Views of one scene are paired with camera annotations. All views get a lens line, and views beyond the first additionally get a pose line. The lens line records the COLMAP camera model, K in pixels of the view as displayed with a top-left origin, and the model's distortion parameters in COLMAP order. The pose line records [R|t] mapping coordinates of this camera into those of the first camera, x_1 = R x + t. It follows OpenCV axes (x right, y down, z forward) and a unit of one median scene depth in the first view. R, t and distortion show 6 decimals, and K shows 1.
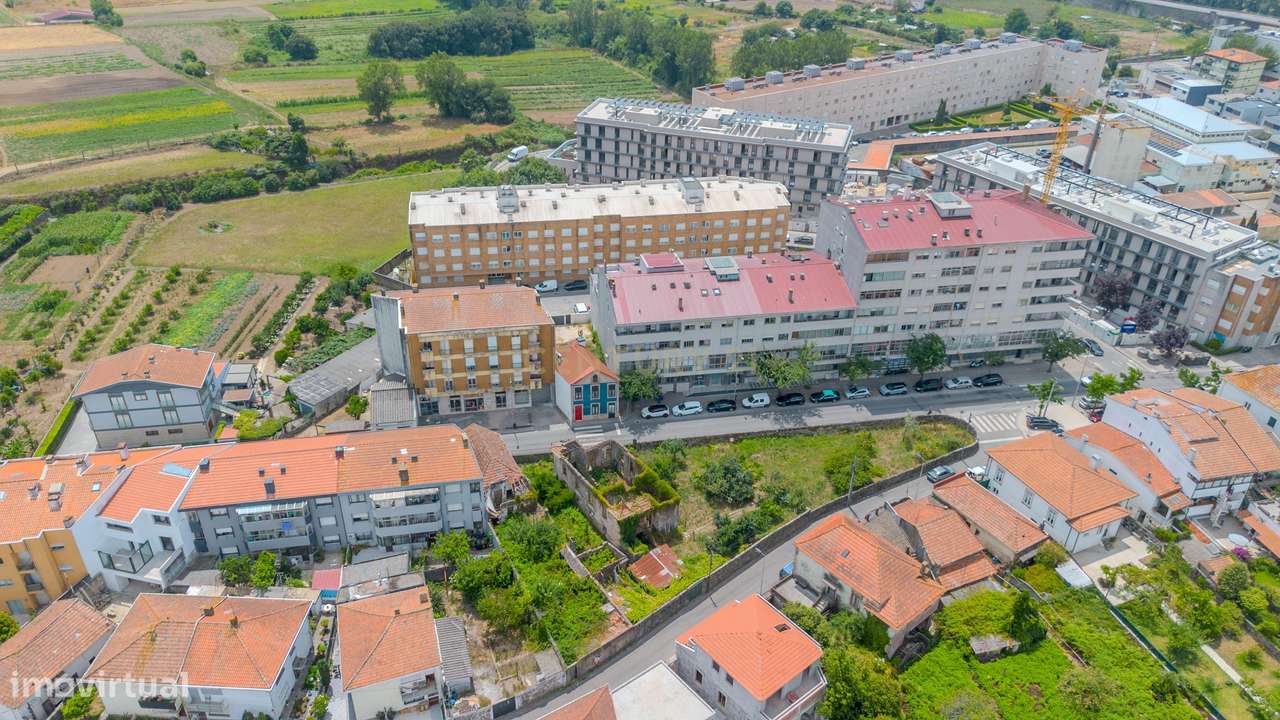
lens RADIAL K [[907.1, 0, 640.3], [0, 907.1, 359.0], [0, 0, 1]] dist [0.071577, -0.076232]
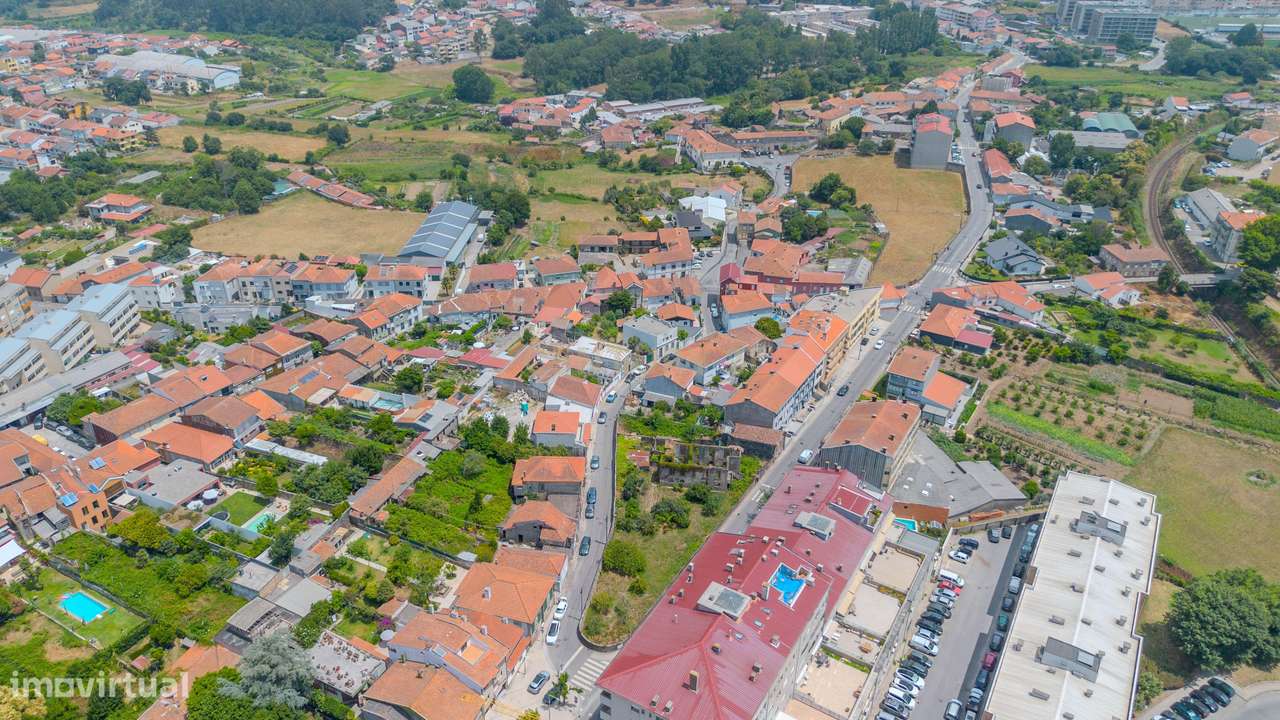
lens RADIAL K [[907.1, 0, 640.3], [0, 907.1, 359.0], [0, 0, 1]] dist [0.071577, -0.076232]
pose [[-0.653124, 0.342443, -0.675397, 0.957387], [-0.420979, 0.577181, 0.699742, -0.950013], [0.629448, 0.741347, -0.232809, 1.002292]]
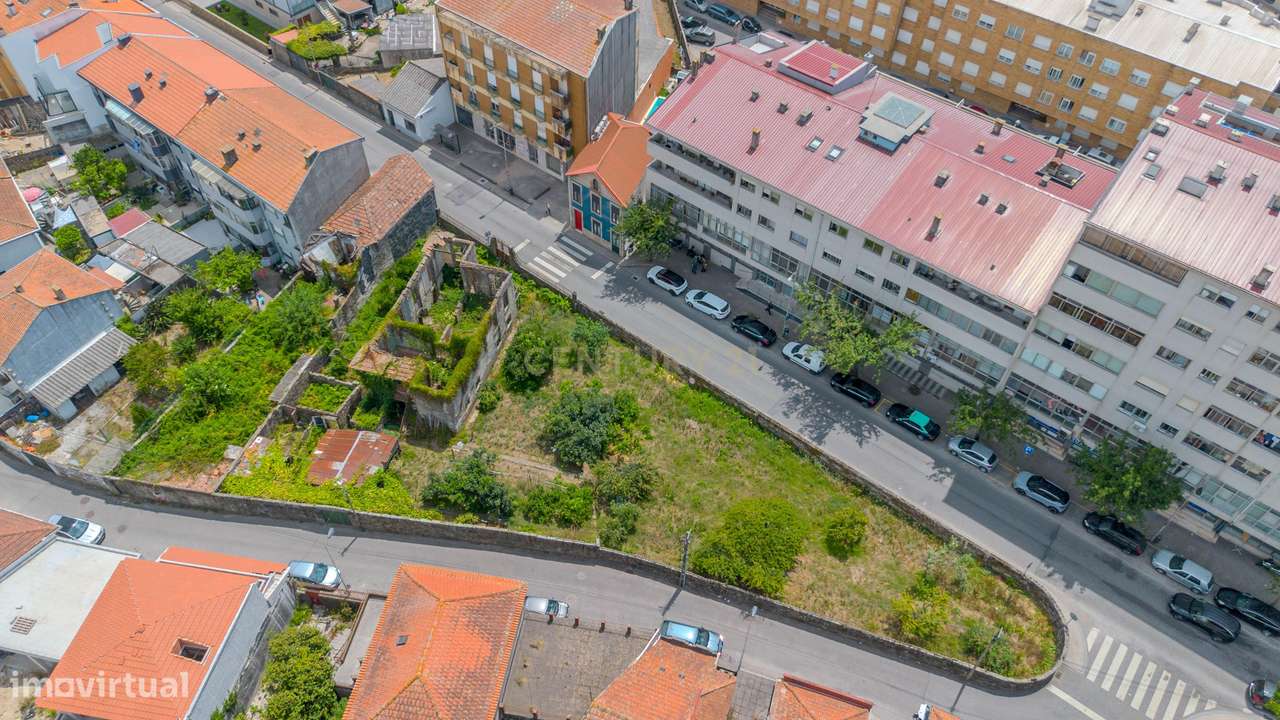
lens RADIAL K [[907.1, 0, 640.3], [0, 907.1, 359.0], [0, 0, 1]] dist [0.071577, -0.076232]
pose [[0.650960, 0.573408, -0.497447, 0.356312], [-0.401537, 0.816217, 0.415401, -0.155372], [0.644219, -0.070666, 0.761569, 0.486672]]
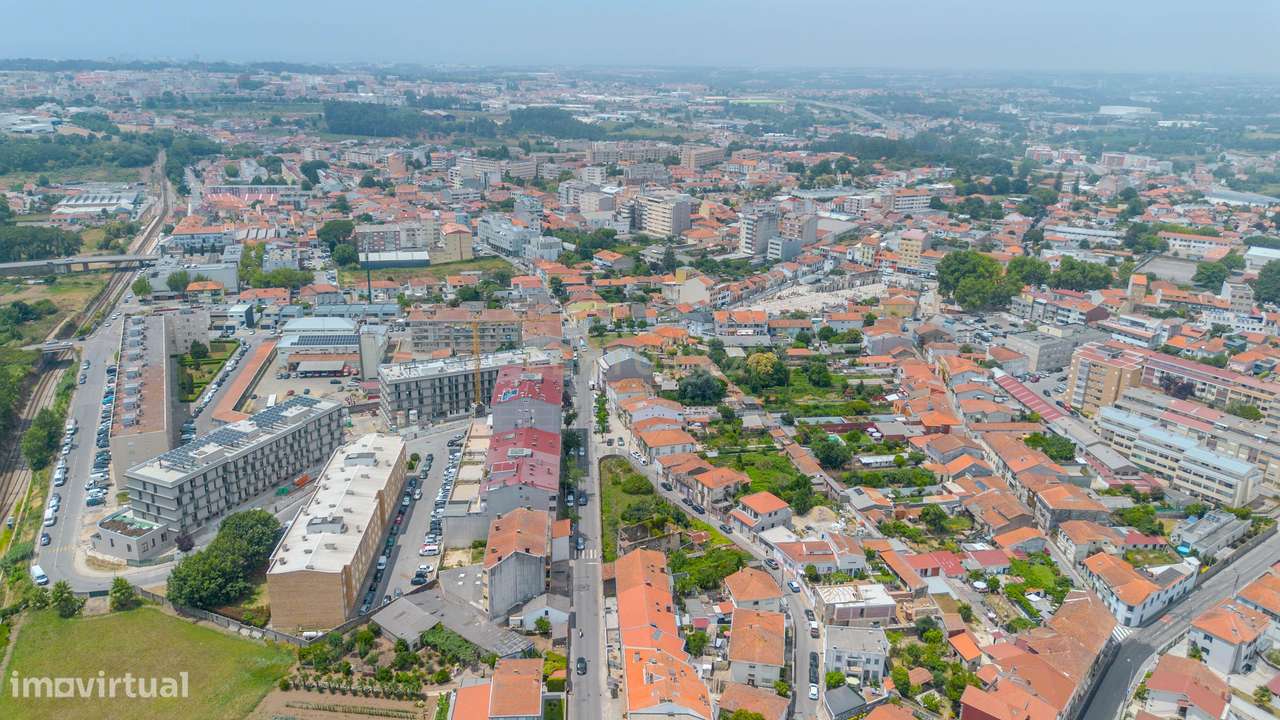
lens RADIAL K [[907.1, 0, 640.3], [0, 907.1, 359.0], [0, 0, 1]] dist [0.071577, -0.076232]
pose [[0.115109, -0.336086, 0.934771, -1.490995], [0.502566, 0.831409, 0.237037, -0.563496], [-0.856842, 0.442499, 0.264607, 0.267444]]
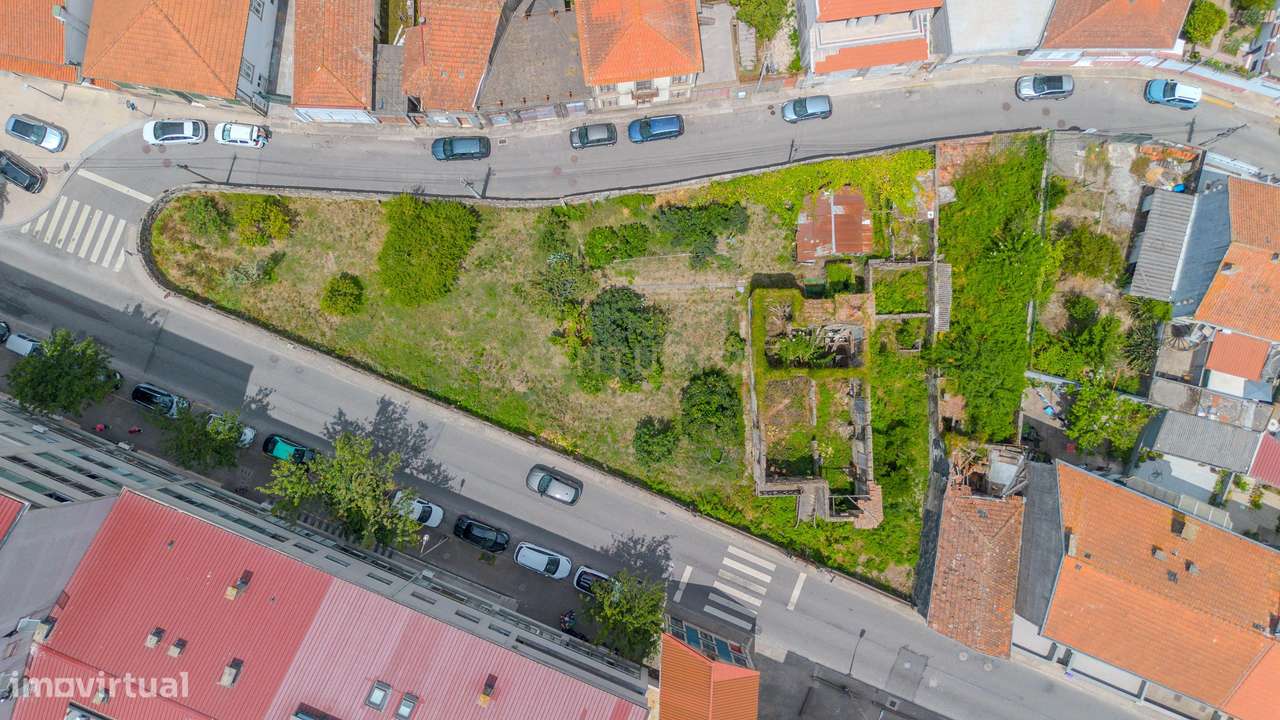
lens RADIAL K [[907.1, 0, 640.3], [0, 907.1, 359.0], [0, 0, 1]] dist [0.071577, -0.076232]
pose [[-0.838602, -0.544708, 0.006298, 0.065152], [0.279714, -0.420653, 0.863025, -0.335470], [-0.467447, 0.725496, 0.505123, 0.619845]]
